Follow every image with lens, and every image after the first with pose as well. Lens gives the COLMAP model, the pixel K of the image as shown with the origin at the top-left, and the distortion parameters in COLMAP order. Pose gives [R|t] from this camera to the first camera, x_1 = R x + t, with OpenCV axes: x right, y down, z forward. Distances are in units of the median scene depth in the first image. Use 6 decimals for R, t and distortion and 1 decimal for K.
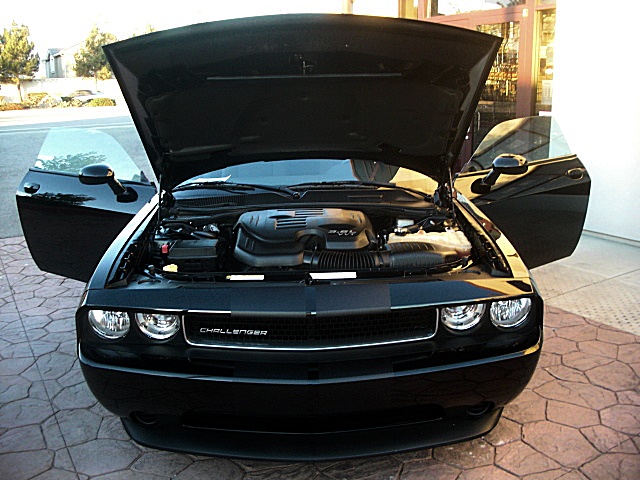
lens RADIAL K [[657.7, 0, 320.0], [0, 657.7, 240.0], [0, 0, 1]] dist [-0.204510, 0.214220]
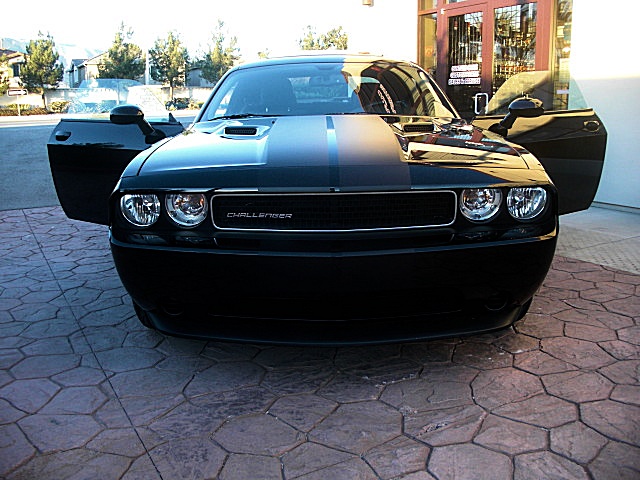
lens RADIAL K [[657.7, 0, 320.0], [0, 657.7, 240.0], [0, 0, 1]] dist [-0.204510, 0.214220]
pose [[0.999569, 0.007710, -0.028335, -0.004038], [-0.008444, 0.999630, -0.025870, 0.132813], [0.028125, 0.026098, 0.999264, -0.025530]]
